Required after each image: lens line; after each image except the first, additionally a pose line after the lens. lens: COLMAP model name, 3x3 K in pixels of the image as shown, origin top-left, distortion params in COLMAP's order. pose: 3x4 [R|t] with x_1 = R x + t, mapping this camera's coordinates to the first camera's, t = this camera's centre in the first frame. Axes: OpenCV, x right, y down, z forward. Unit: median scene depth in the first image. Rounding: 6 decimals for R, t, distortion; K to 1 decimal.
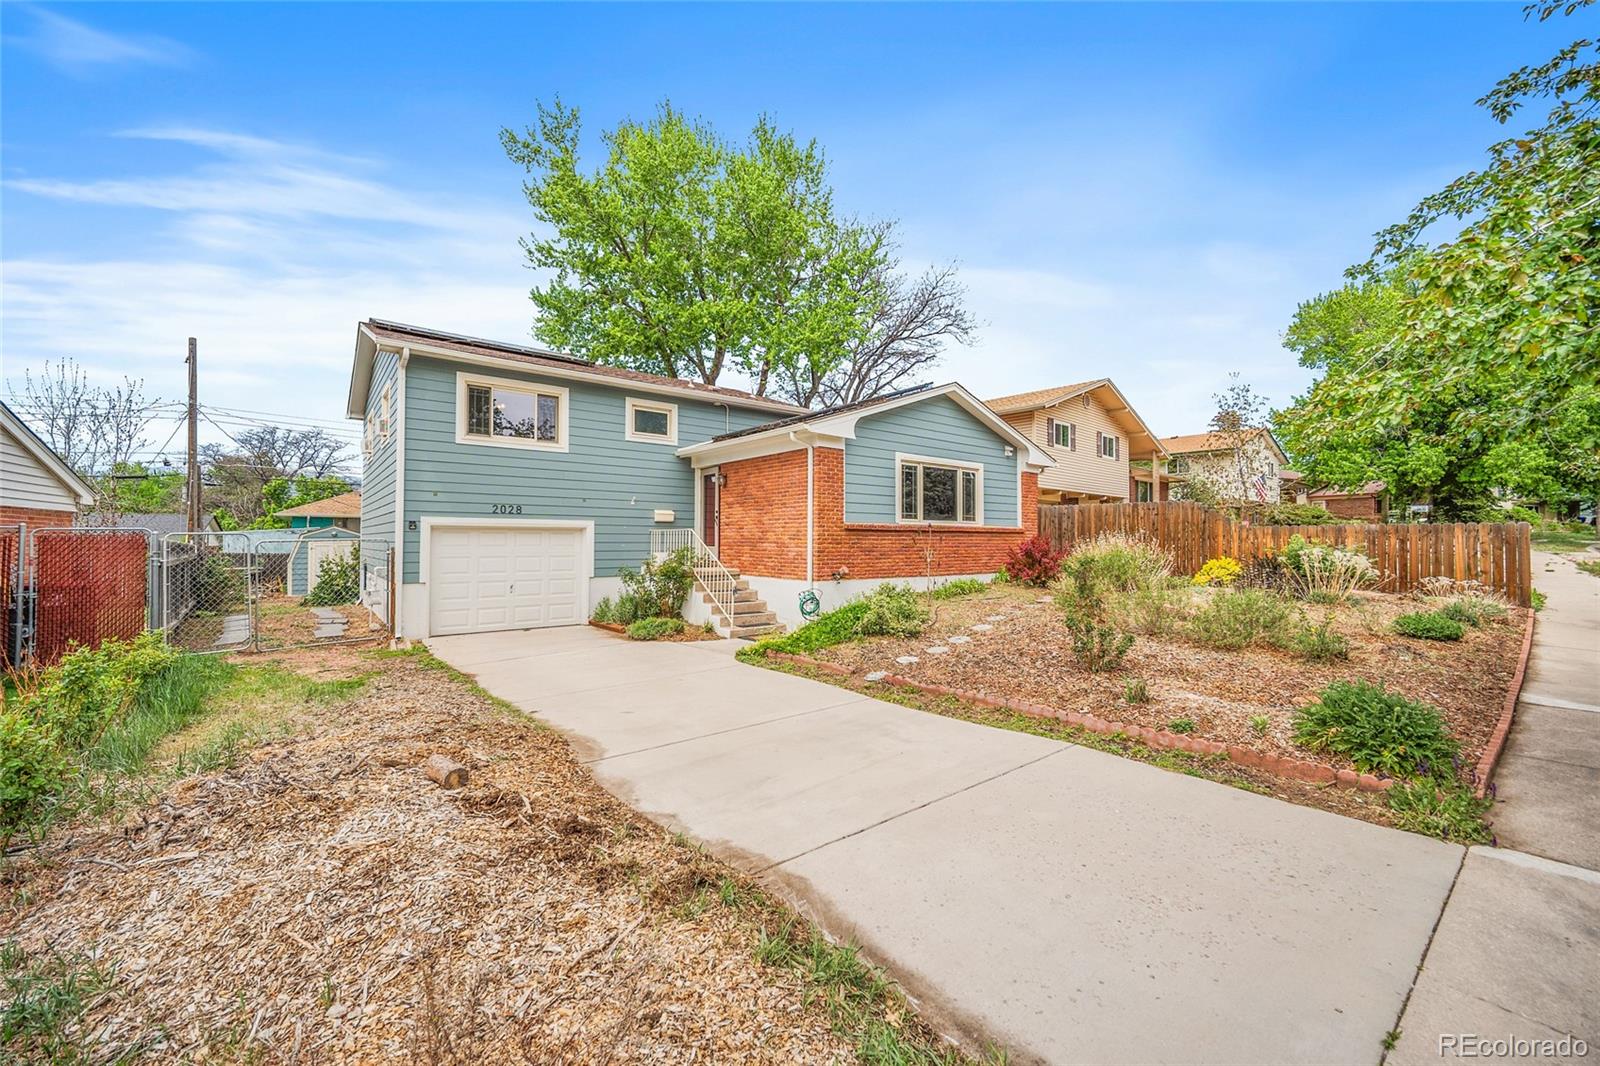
lens RADIAL K [[633.0, 0, 792.0], [0, 633.0, 532.7], [0, 0, 1]] dist [-0.001320, -0.000402]
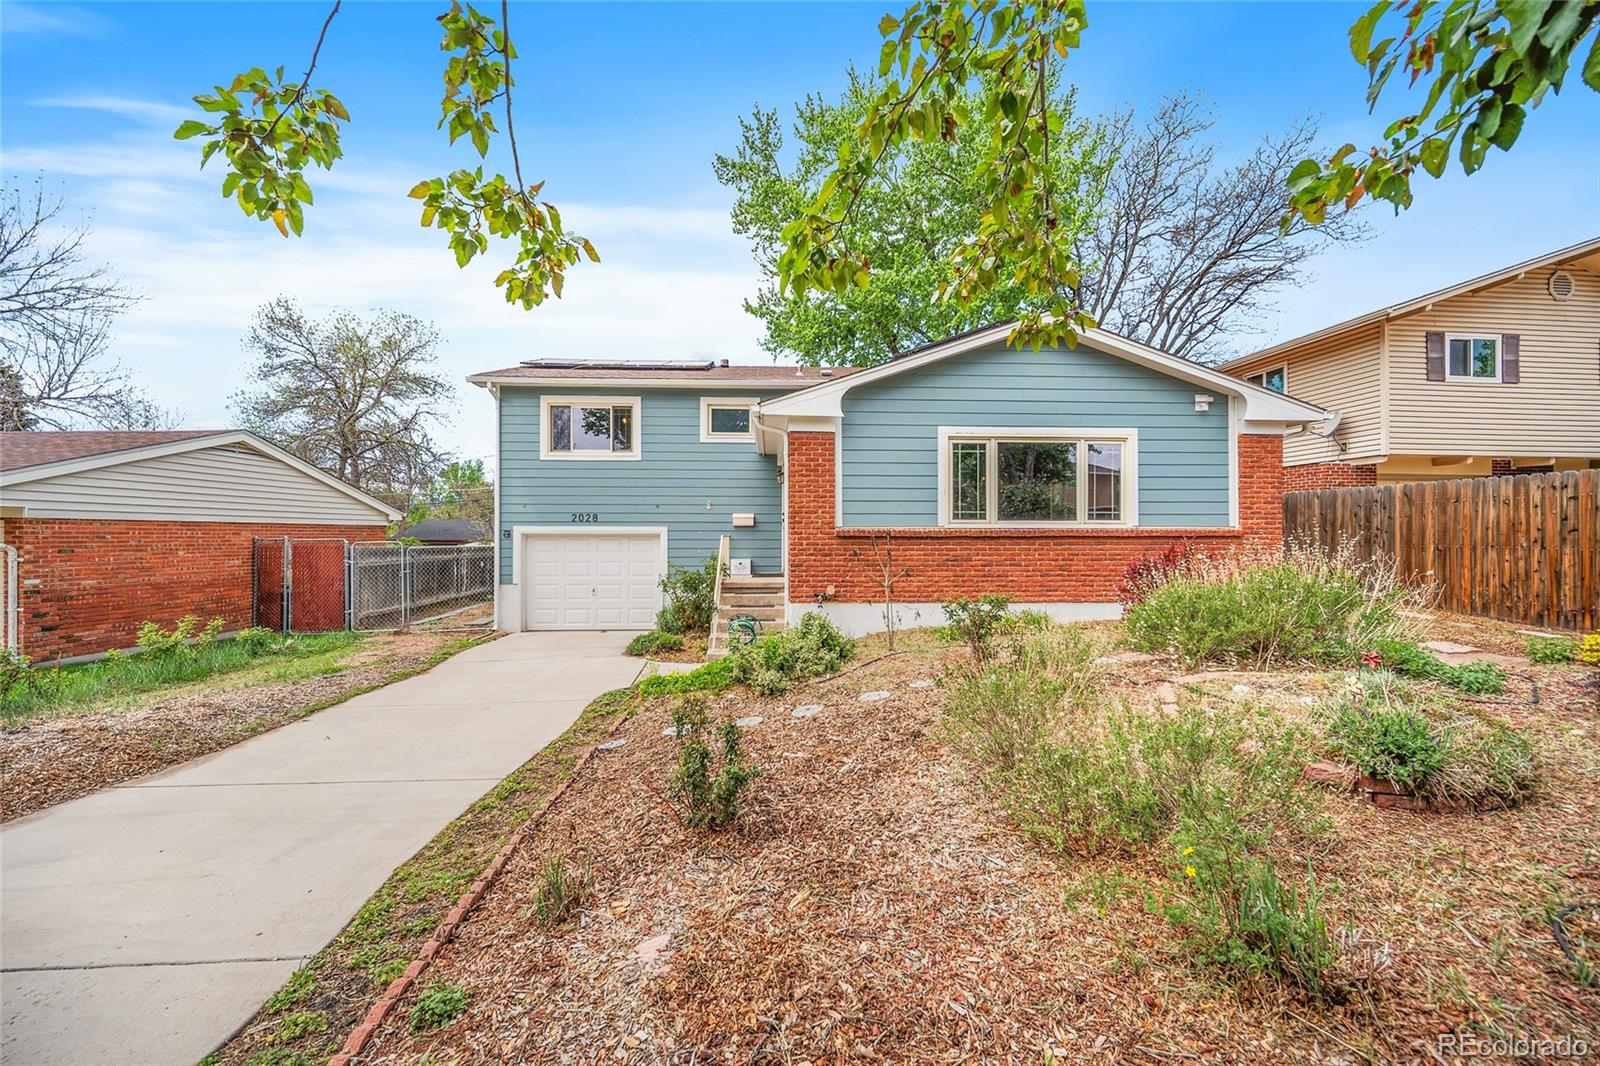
lens RADIAL K [[633.0, 0, 805.2], [0, 633.0, 535.4], [0, 0, 1]] dist [-0.001320, -0.000402]
pose [[0.814990, -0.002327, -0.579470, 0.433157], [0.010262, 0.999893, 0.010418, -0.013187], [0.579384, -0.014438, 0.814927, 0.312386]]
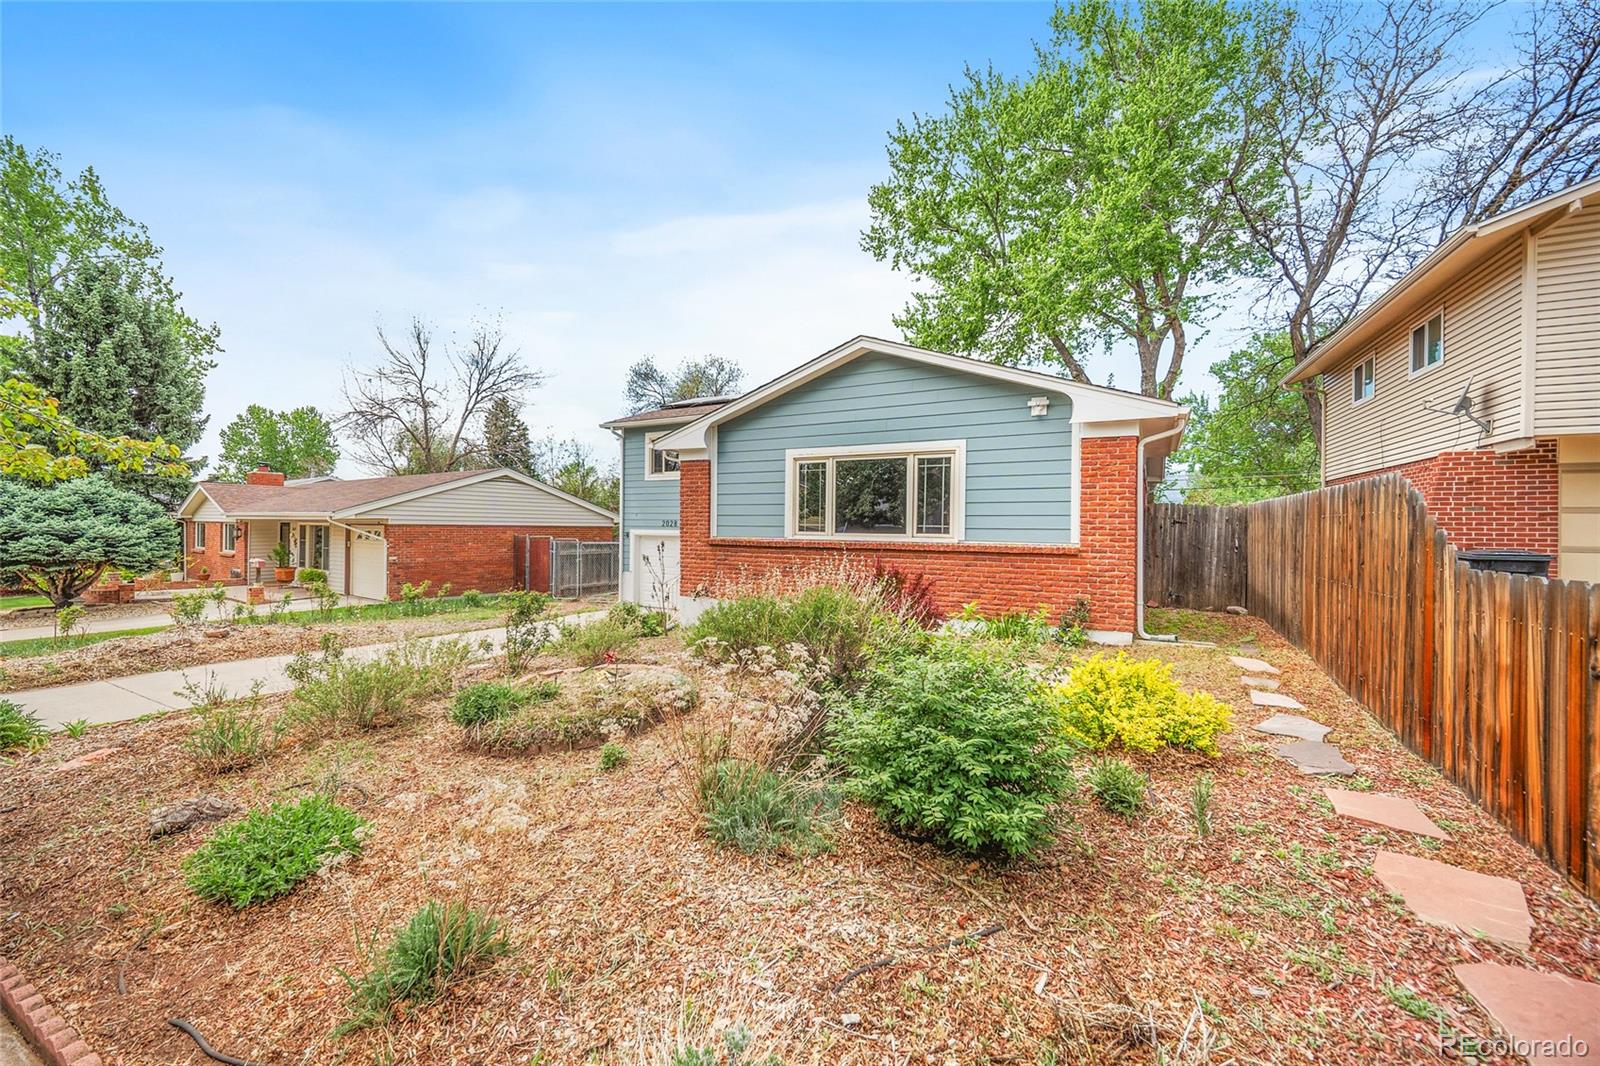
lens RADIAL K [[633.0, 0, 803.5], [0, 633.0, 527.3], [0, 0, 1]] dist [-0.001320, -0.000402]
pose [[0.381093, 0.001253, -0.924536, 0.880251], [0.002619, 0.999994, 0.002435, -0.028605], [0.924533, -0.003350, 0.381087, 0.675079]]
